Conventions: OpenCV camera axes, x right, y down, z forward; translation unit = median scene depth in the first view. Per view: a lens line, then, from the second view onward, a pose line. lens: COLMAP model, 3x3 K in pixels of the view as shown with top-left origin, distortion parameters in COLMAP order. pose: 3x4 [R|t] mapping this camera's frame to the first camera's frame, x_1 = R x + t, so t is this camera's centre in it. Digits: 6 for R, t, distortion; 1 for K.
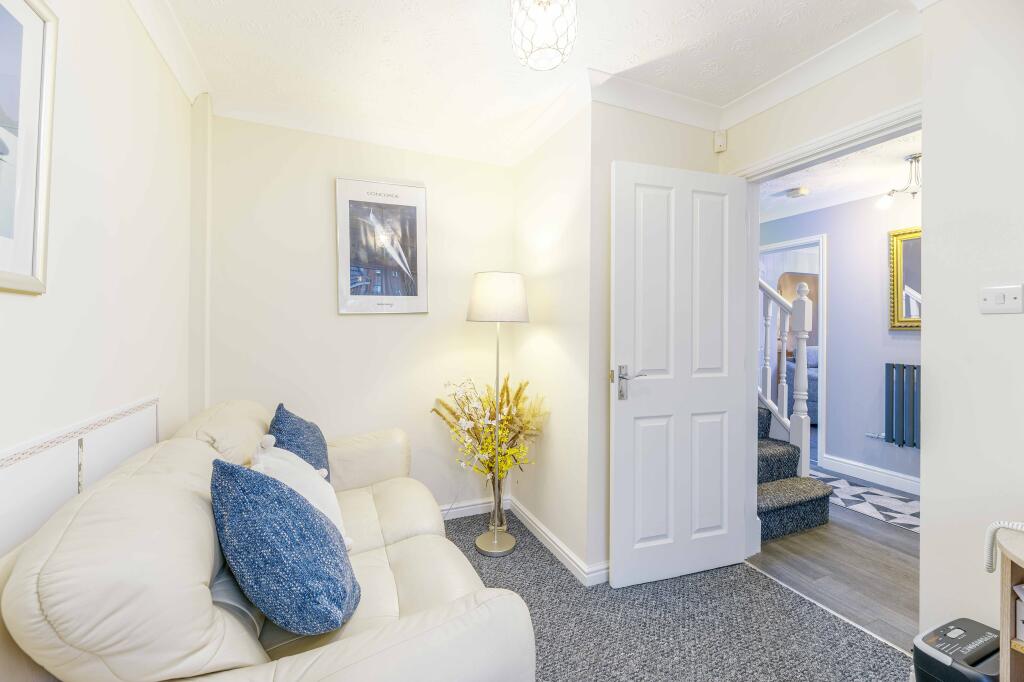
lens RADIAL K [[420.4, 0, 507.0], [0, 420.4, 326.7], [0, 0, 1]] dist [-0.001467, -0.000152]
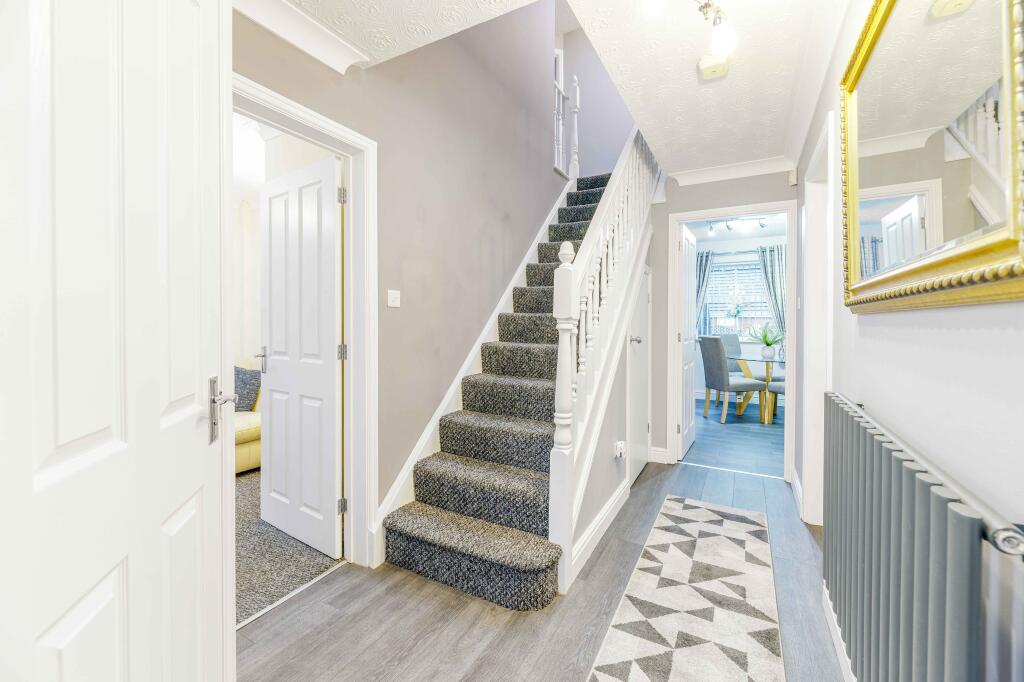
lens RADIAL K [[420.4, 0, 507.0], [0, 420.4, 326.7], [0, 0, 1]] dist [-0.001467, -0.000152]
pose [[0.624520, 0.011461, -0.780925, 1.350676], [-0.003032, 0.999920, 0.012250, 0.012405], [0.781003, -0.005283, 0.624505, 0.616009]]
